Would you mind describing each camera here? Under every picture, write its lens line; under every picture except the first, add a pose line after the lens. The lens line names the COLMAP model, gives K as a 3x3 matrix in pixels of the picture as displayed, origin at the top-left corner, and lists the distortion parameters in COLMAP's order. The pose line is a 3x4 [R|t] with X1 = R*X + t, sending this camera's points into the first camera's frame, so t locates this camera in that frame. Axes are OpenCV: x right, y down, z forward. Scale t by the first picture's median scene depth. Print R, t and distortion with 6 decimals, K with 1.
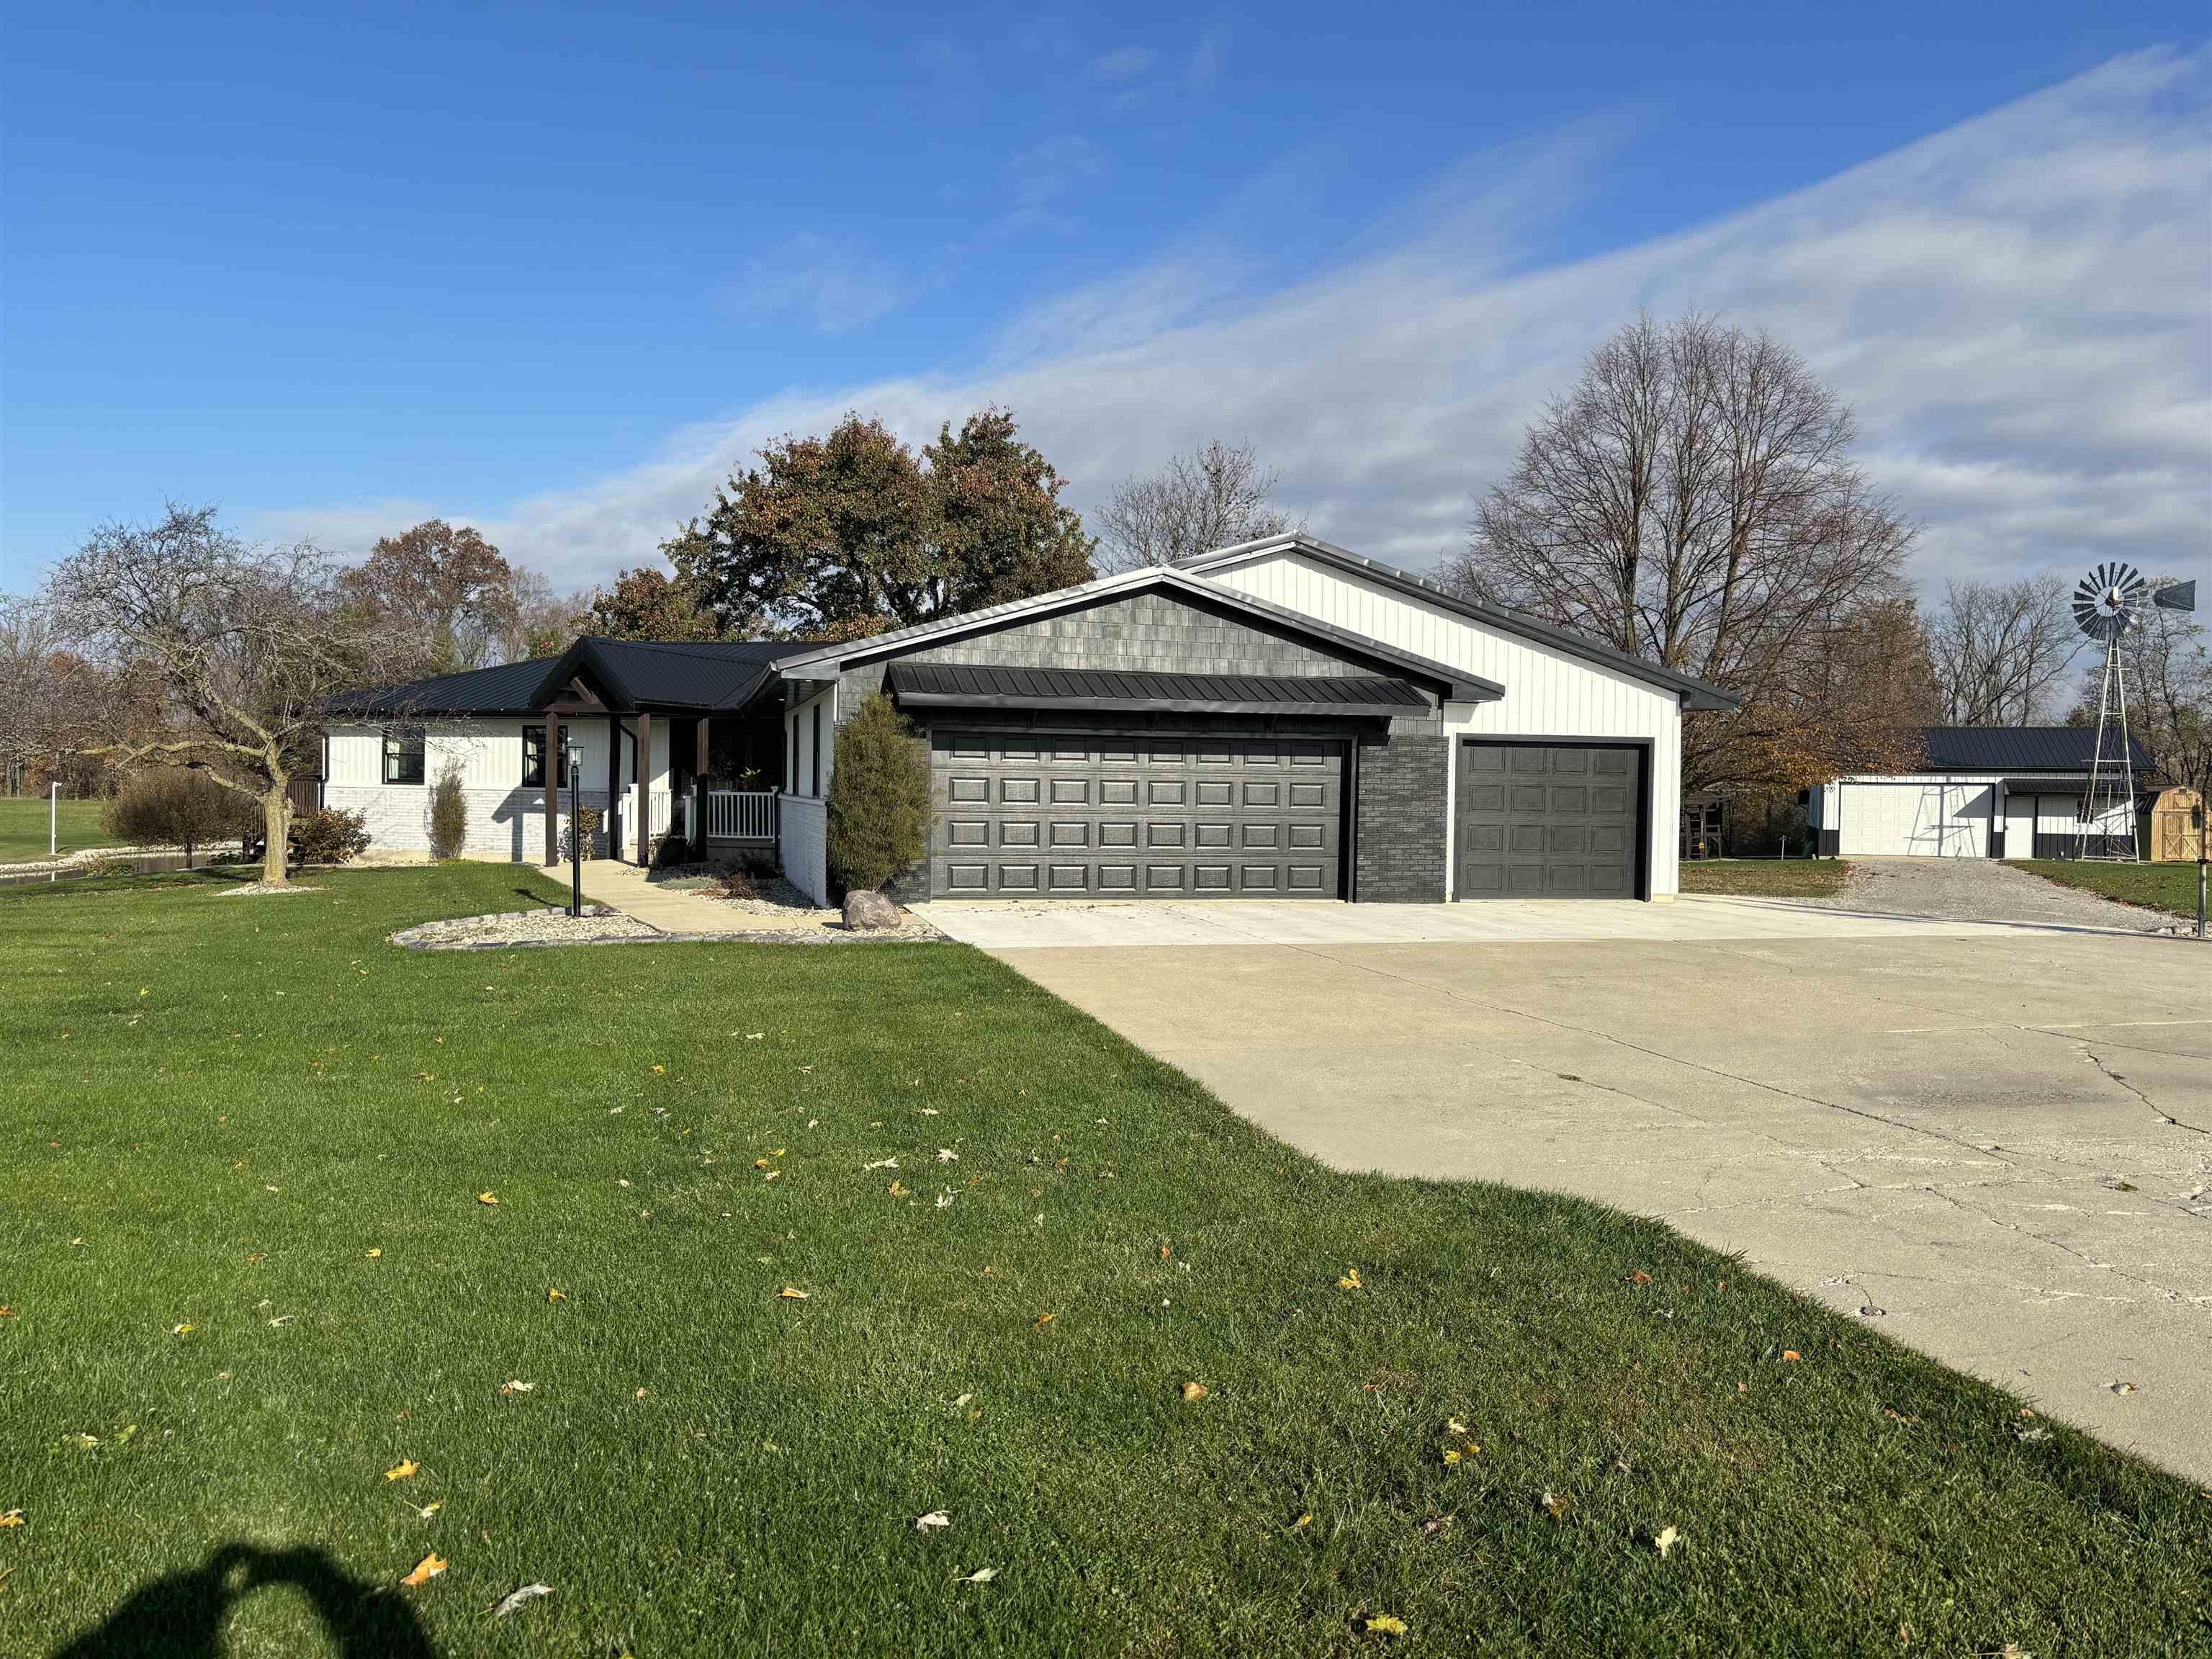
lens RADIAL K [[1652.2, 0, 1099.0], [0, 1652.2, 822.9], [0, 0, 1]] dist [0.067985, -0.079648]
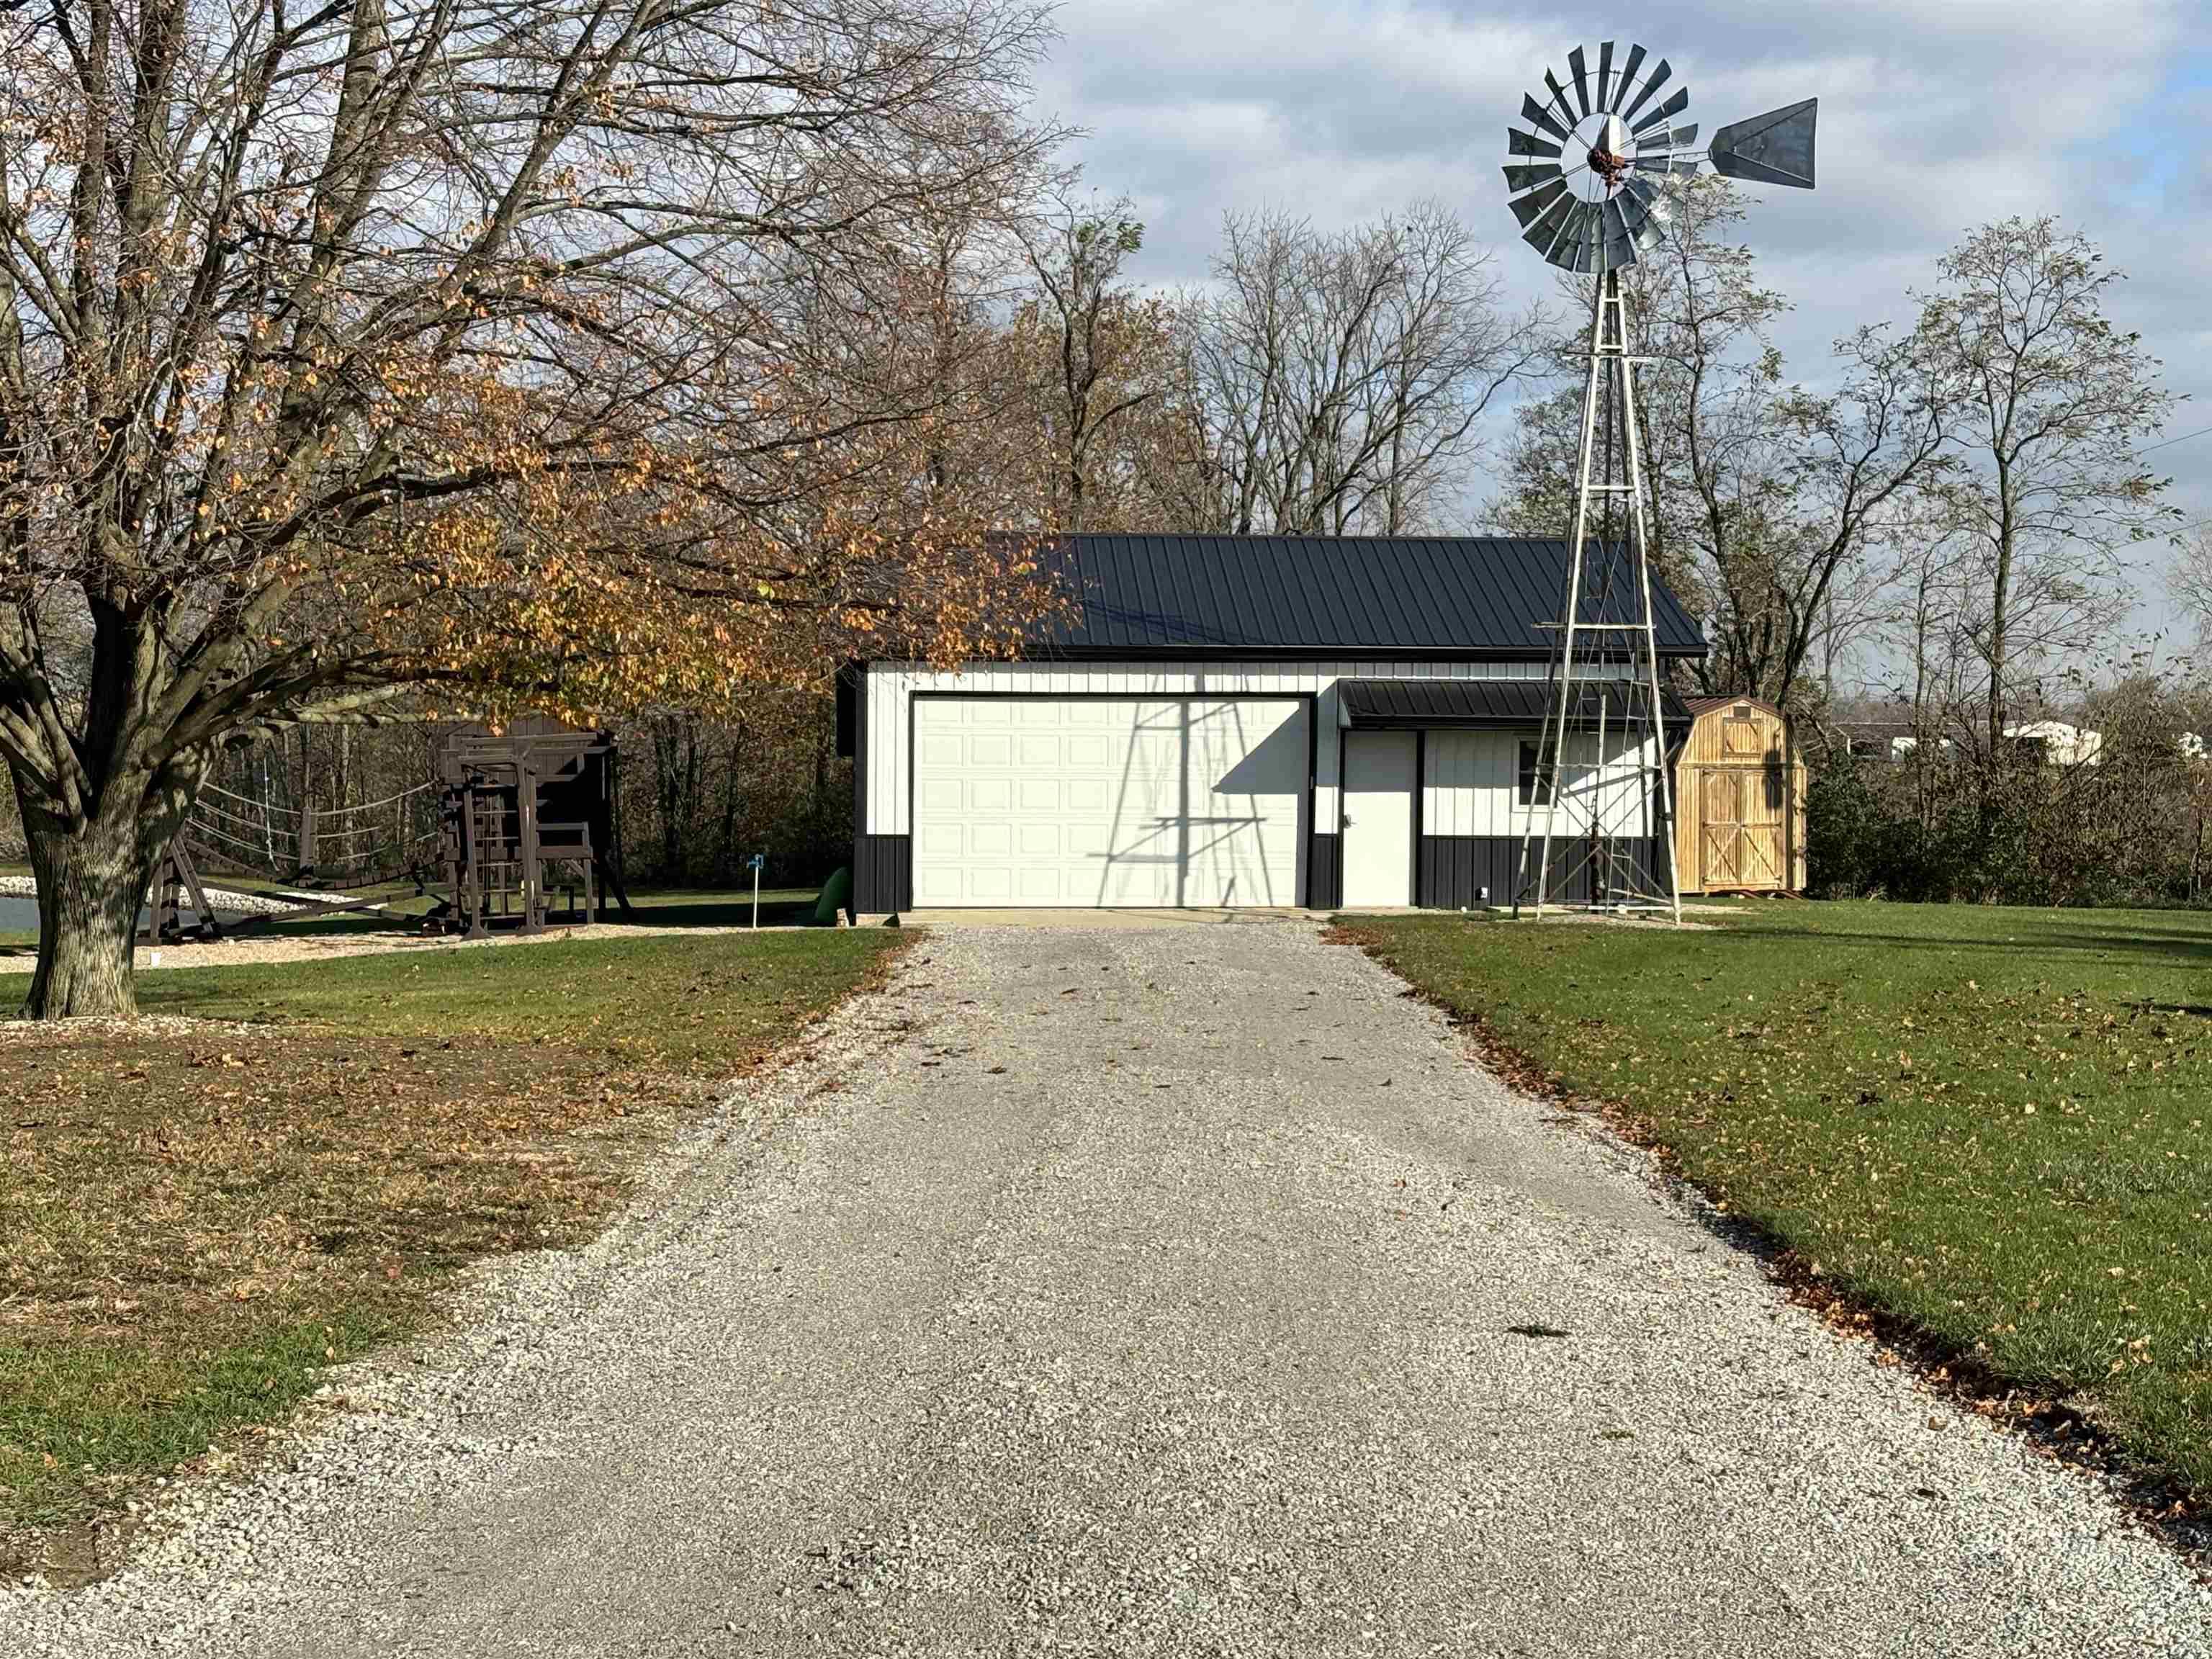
lens RADIAL K [[3740.2, 0, 1107.5], [0, 3740.2, 830.2], [0, 0, 1]] dist [-0.000084, 0.000000]
pose [[0.909452, -0.018124, 0.415415, 0.149139], [0.013589, 0.999811, 0.013871, -0.005755], [-0.415588, -0.006970, 0.909526, 0.268807]]
